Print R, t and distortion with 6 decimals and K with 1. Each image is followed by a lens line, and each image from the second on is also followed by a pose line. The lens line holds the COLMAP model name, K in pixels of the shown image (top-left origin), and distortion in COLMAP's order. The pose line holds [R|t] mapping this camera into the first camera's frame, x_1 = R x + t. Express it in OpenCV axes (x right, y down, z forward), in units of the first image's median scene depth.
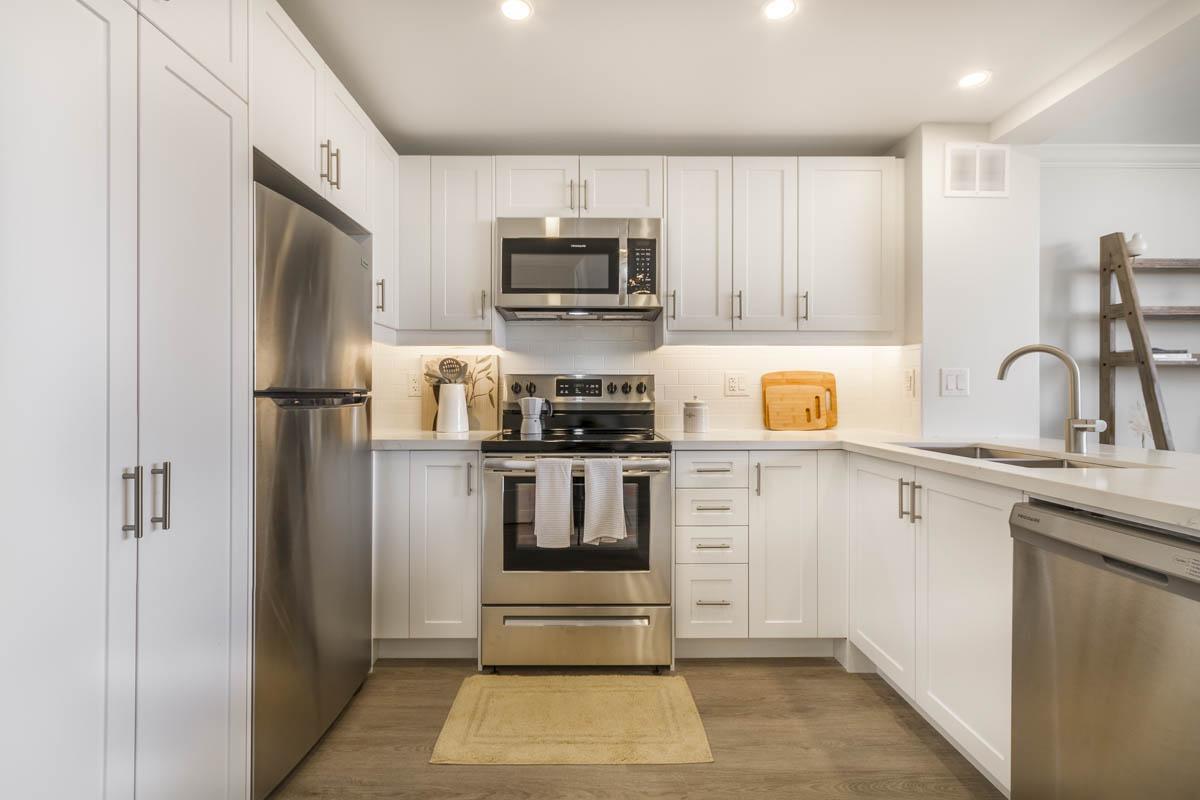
lens RADIAL K [[556.1, 0, 596.5], [0, 556.1, 393.9], [0, 0, 1]] dist [0.002558, 0.000722]
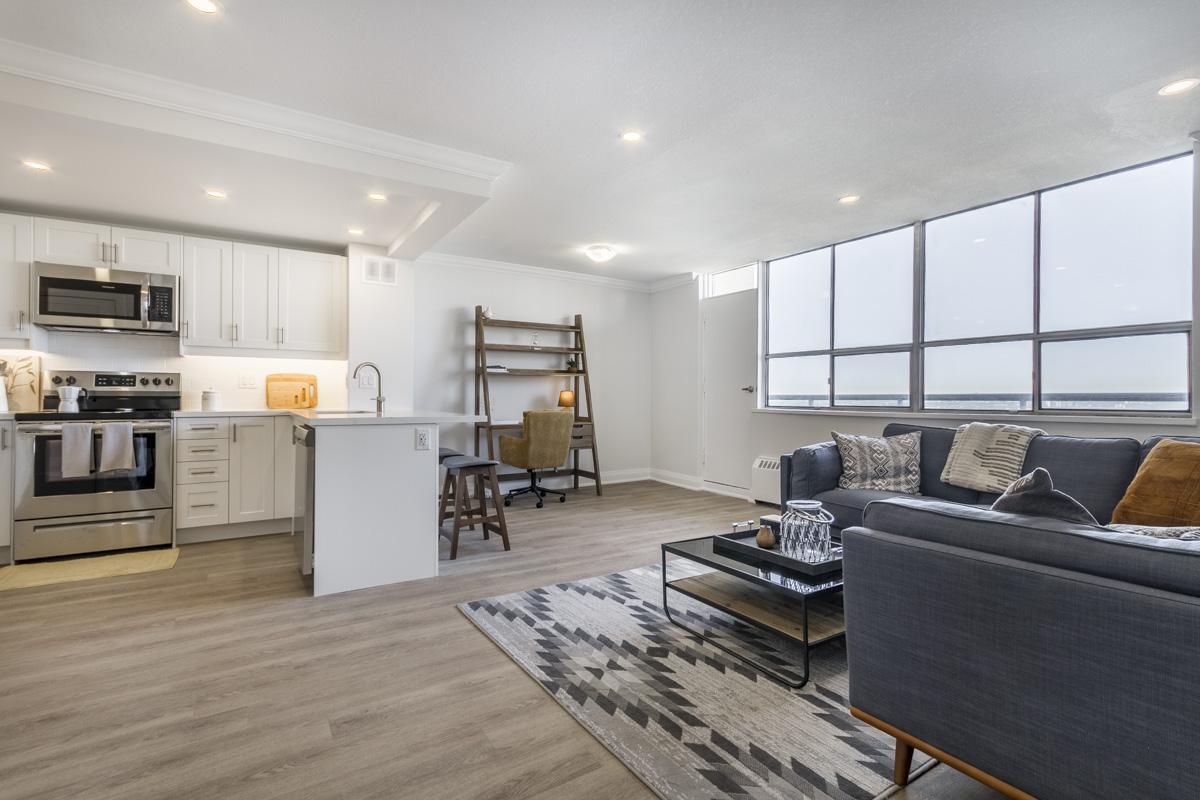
lens RADIAL K [[556.1, 0, 596.5], [0, 556.1, 393.9], [0, 0, 1]] dist [0.002558, 0.000722]
pose [[0.852455, 0.003869, 0.522787, 0.307009], [-0.001569, 0.999987, -0.004841, 0.031600], [-0.522799, 0.003306, 0.852450, -0.991817]]
